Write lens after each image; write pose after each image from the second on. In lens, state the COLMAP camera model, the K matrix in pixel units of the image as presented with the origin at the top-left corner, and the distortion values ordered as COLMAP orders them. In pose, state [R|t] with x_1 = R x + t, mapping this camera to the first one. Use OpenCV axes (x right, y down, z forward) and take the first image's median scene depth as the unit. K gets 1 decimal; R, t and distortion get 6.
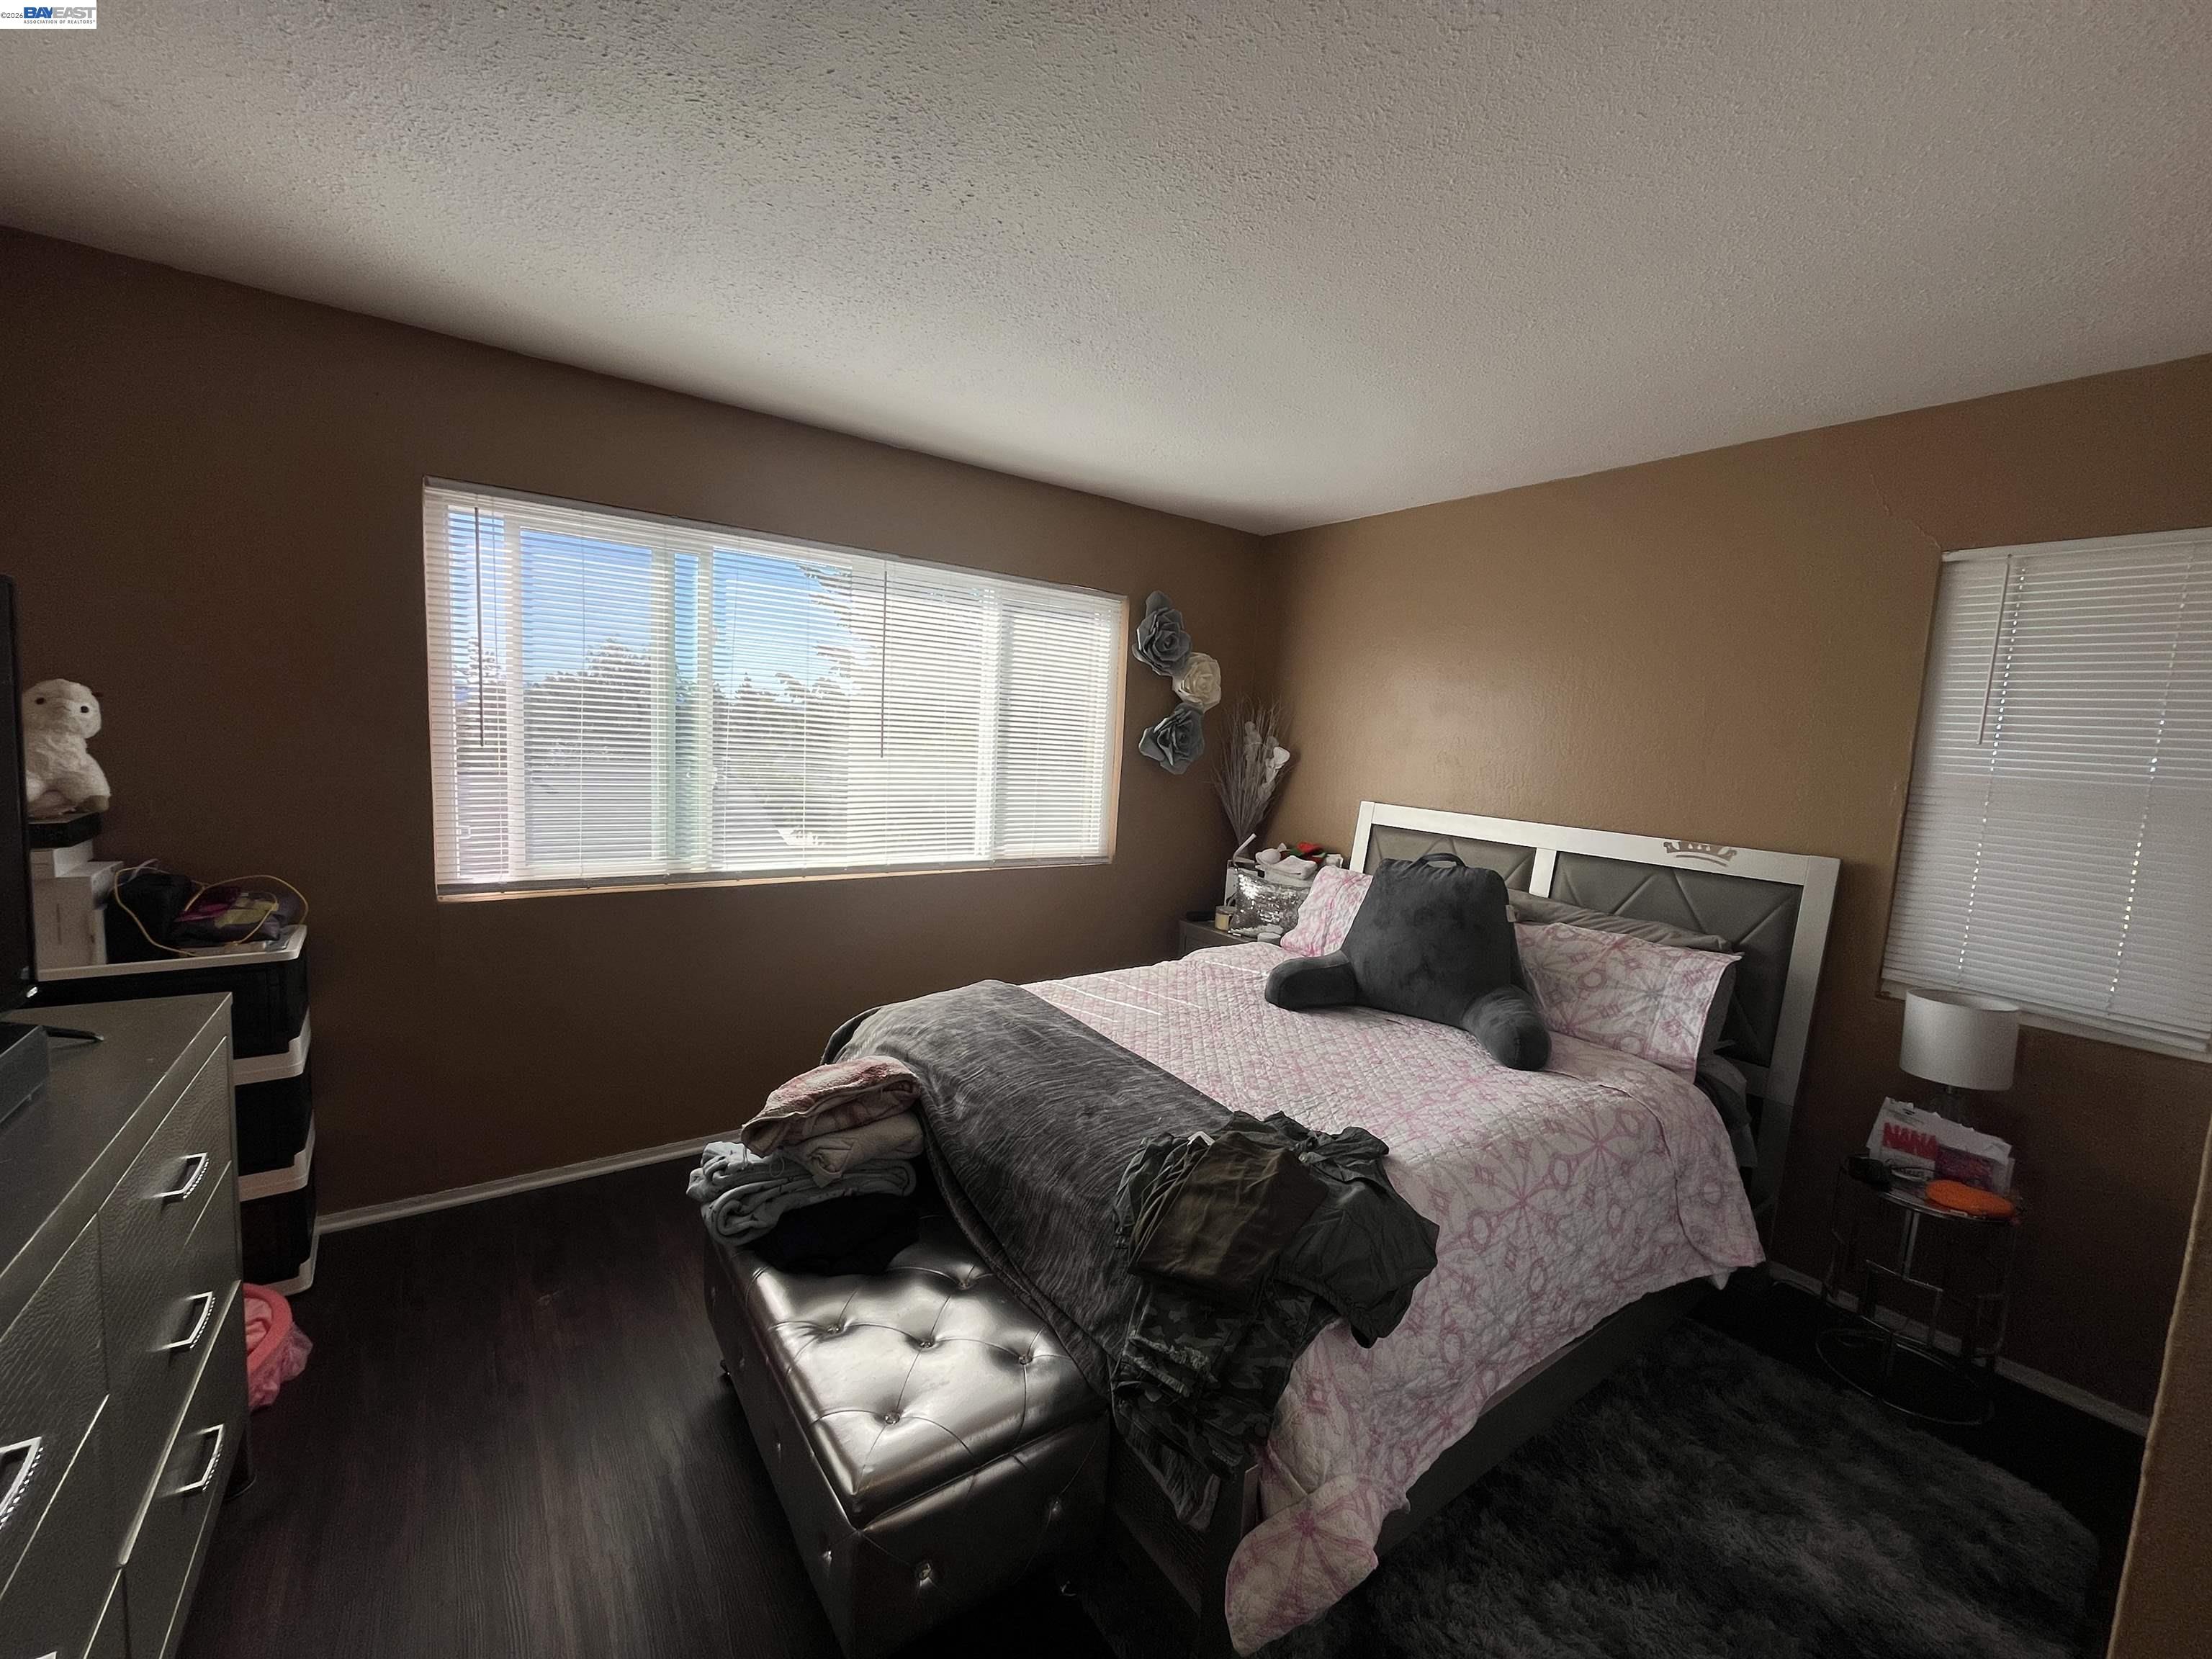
lens RADIAL K [[899.7, 0, 1109.9], [0, 899.7, 821.0], [0, 0, 1]] dist [-0.005859, 0.000546]
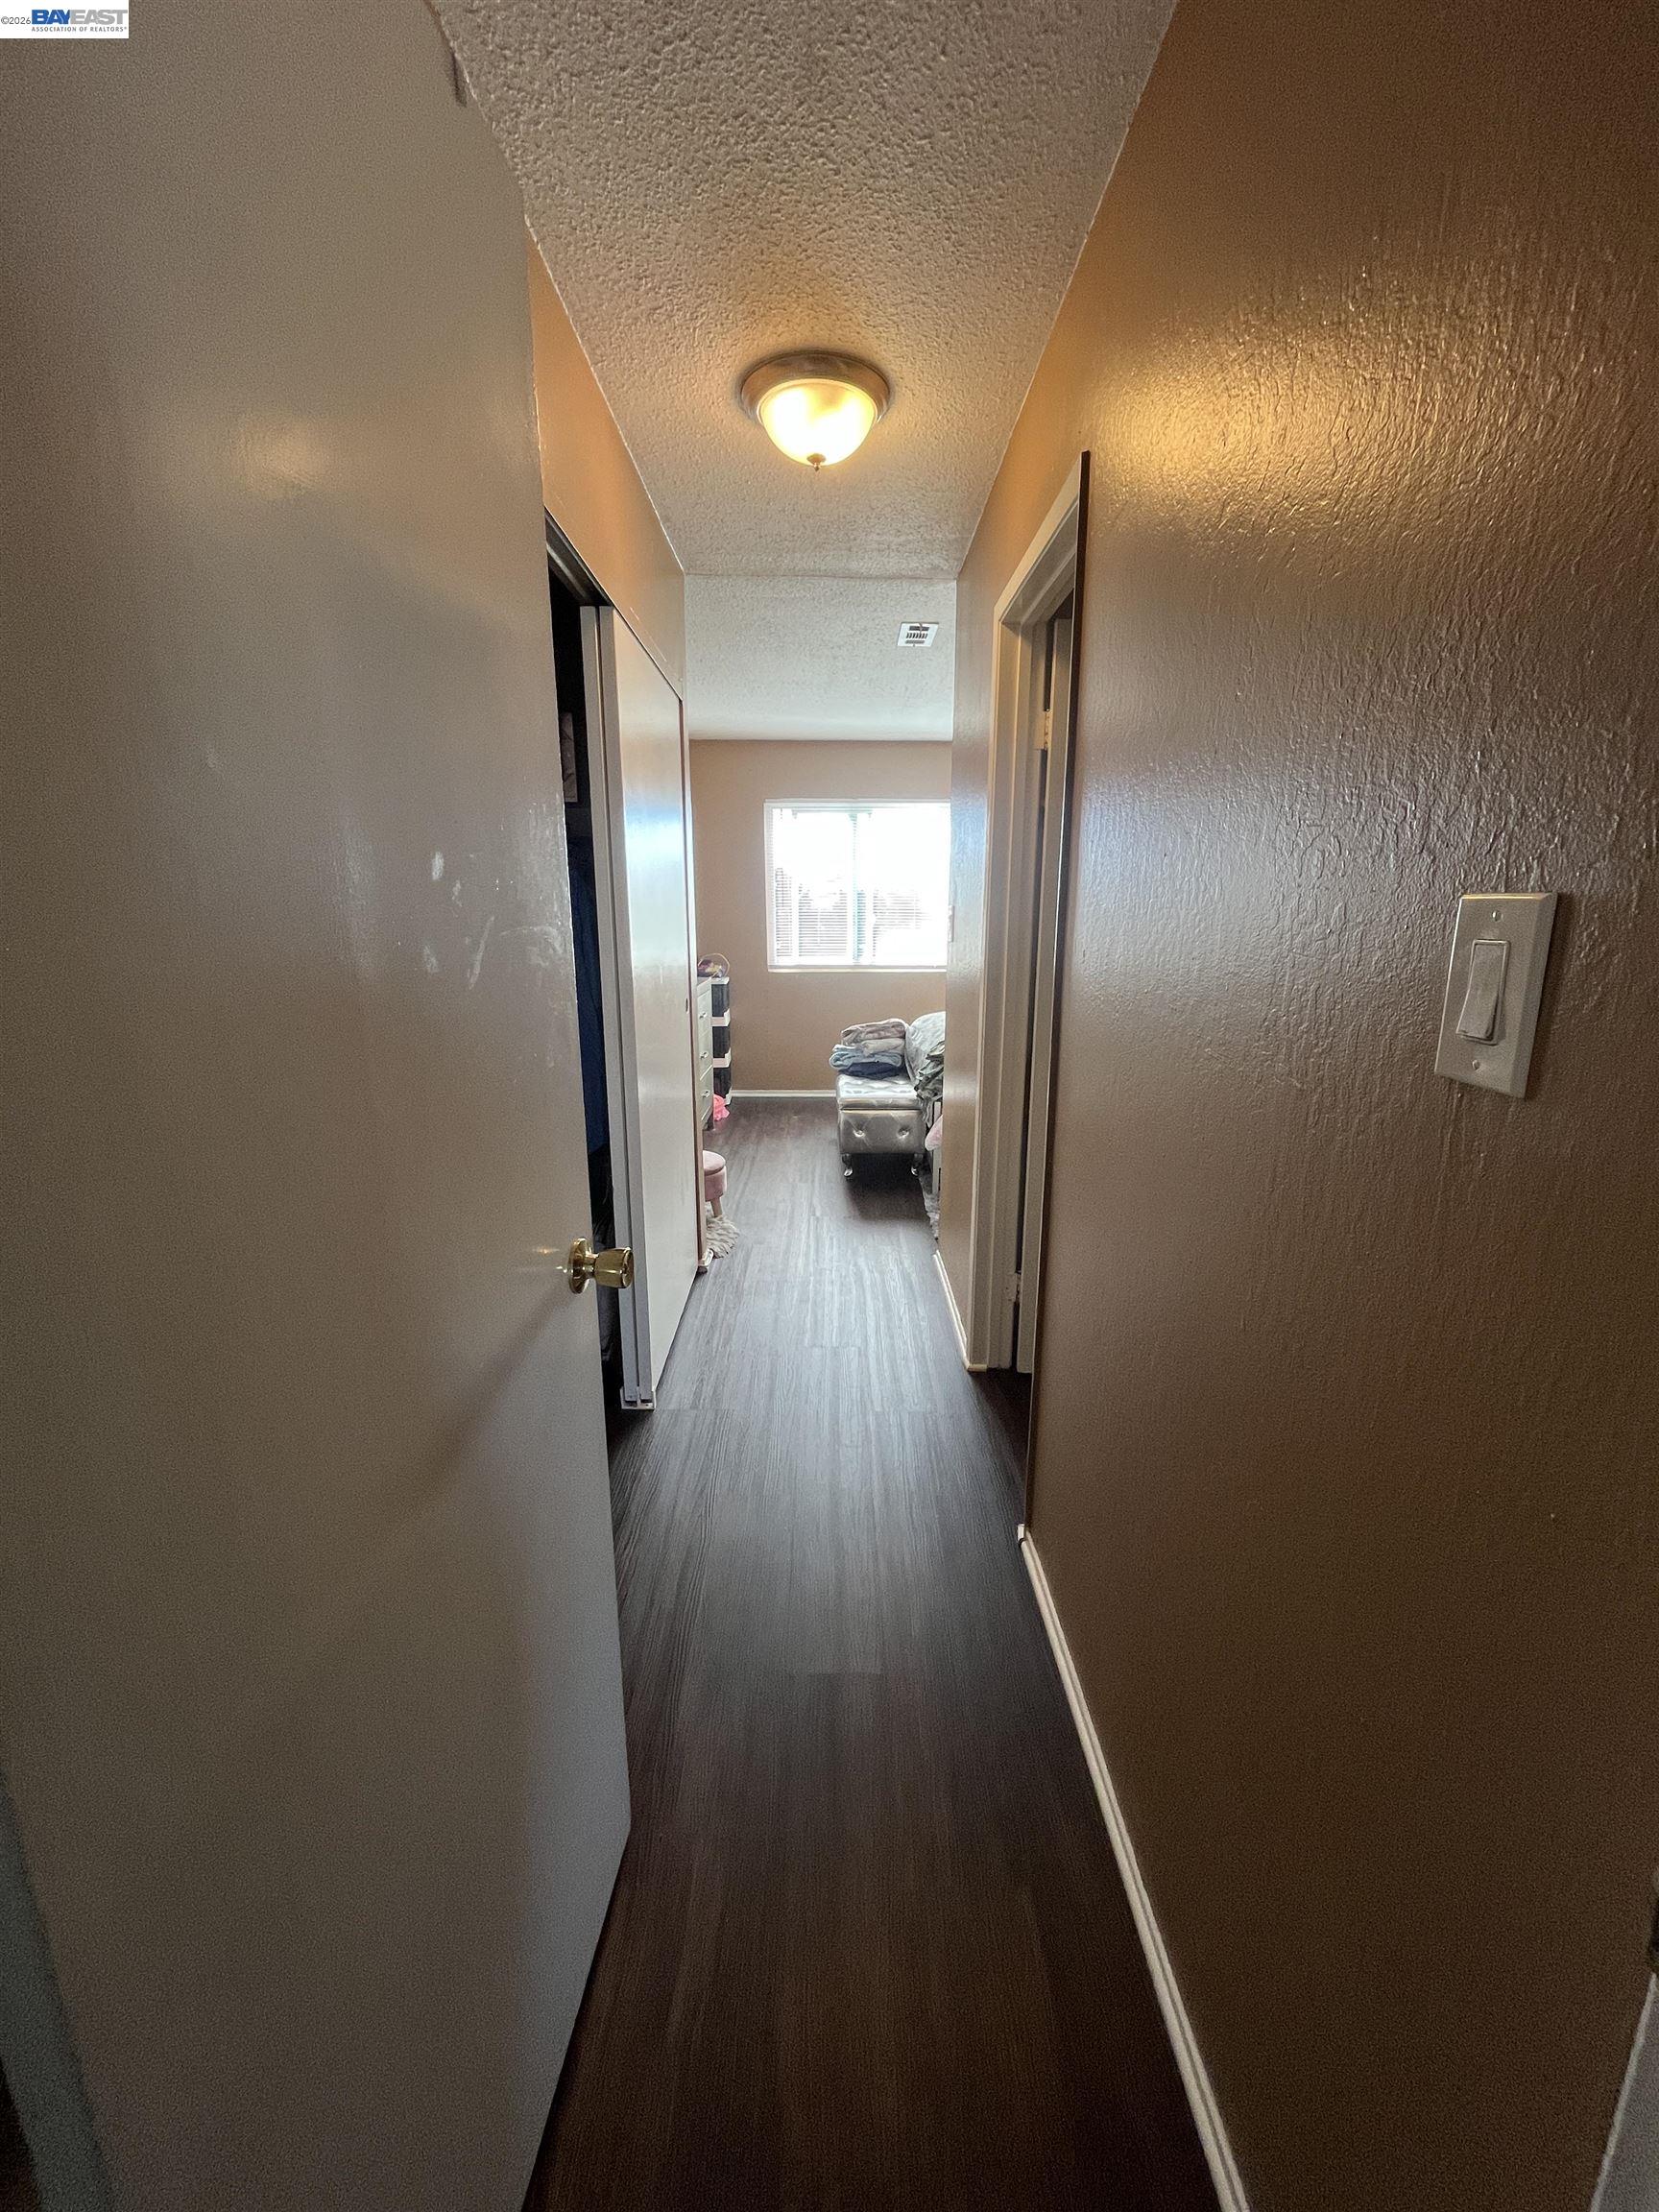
lens RADIAL K [[899.7, 0, 833.4], [0, 899.7, 1102.4], [0, 0, 1]] dist [-0.005859, 0.000546]
pose [[0.814590, 0.073107, -0.575411, 0.948022], [-0.006352, 0.993090, 0.117182, 0.168949], [0.580002, -0.091800, 0.809426, -1.049524]]
